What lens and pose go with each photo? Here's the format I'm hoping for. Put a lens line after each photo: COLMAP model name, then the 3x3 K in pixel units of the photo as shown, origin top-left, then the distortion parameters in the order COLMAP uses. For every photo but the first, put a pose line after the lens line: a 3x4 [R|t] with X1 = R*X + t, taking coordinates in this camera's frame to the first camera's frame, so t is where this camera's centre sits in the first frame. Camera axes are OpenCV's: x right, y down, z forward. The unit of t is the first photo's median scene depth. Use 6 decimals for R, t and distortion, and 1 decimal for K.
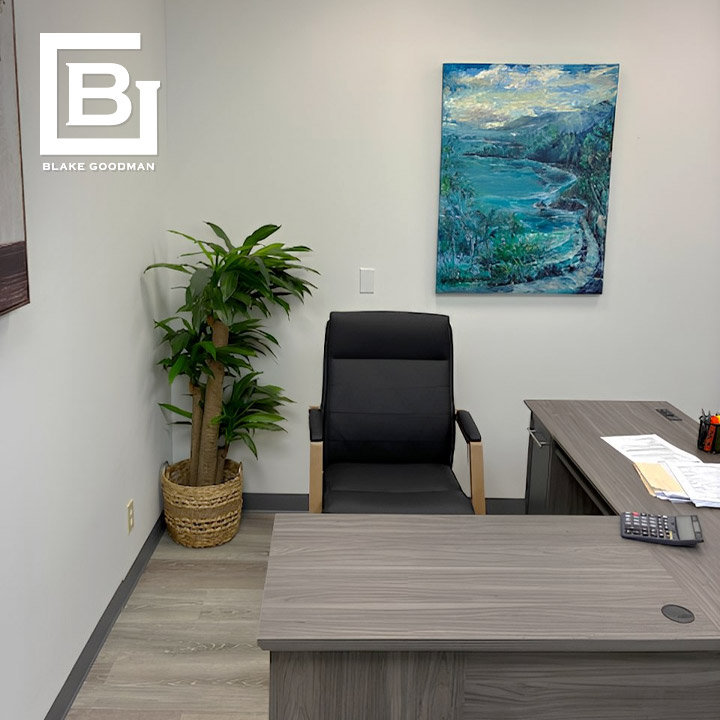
lens RADIAL K [[1454.1, 0, 360.0], [0, 1454.1, 360.0], [0, 0, 1]] dist [0.220198, -2.210944]
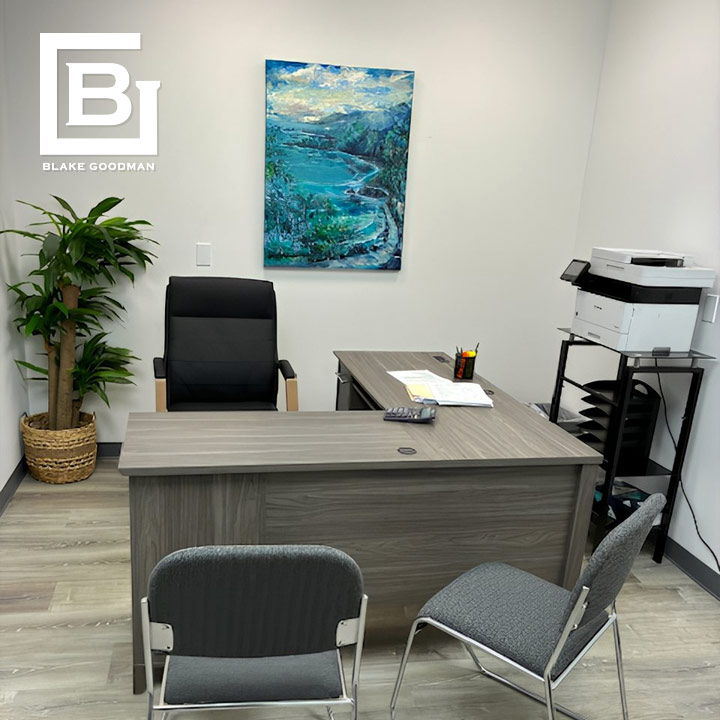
lens RADIAL K [[733.6, 0, 360.0], [0, 733.6, 360.0], [0, 0, 1]] dist [0.009748, 0.017712]
pose [[0.970401, -0.024646, 0.240240, -0.016006], [-0.021511, 0.982003, 0.187635, -0.082782], [-0.240541, -0.187249, 0.952406, 0.395801]]
